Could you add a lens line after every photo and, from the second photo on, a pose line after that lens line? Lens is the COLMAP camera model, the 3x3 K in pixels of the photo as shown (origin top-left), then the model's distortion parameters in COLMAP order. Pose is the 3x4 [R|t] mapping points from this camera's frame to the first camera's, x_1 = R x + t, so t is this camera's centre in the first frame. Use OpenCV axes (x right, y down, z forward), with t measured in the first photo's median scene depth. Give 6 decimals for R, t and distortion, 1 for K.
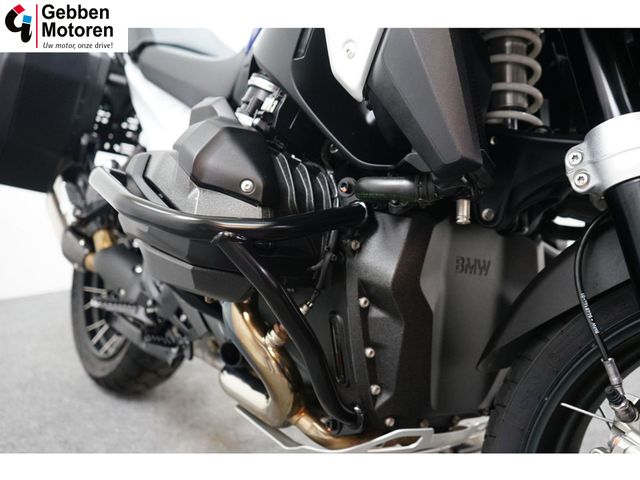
lens RADIAL K [[608.8, 0, 320.0], [0, 608.8, 240.0], [0, 0, 1]] dist [0.006602, 0.005713]
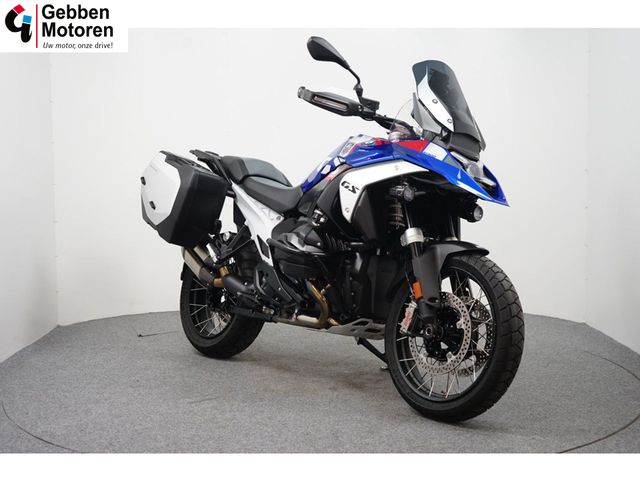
lens RADIAL K [[960.7, 0, 320.0], [0, 960.7, 240.0], [0, 0, 1]] dist [0.000839, -0.001805]
pose [[0.998786, 0.008174, 0.048581, -0.358962], [-0.003294, 0.995014, -0.099685, 0.417097], [-0.049154, 0.099404, 0.993832, -4.286334]]
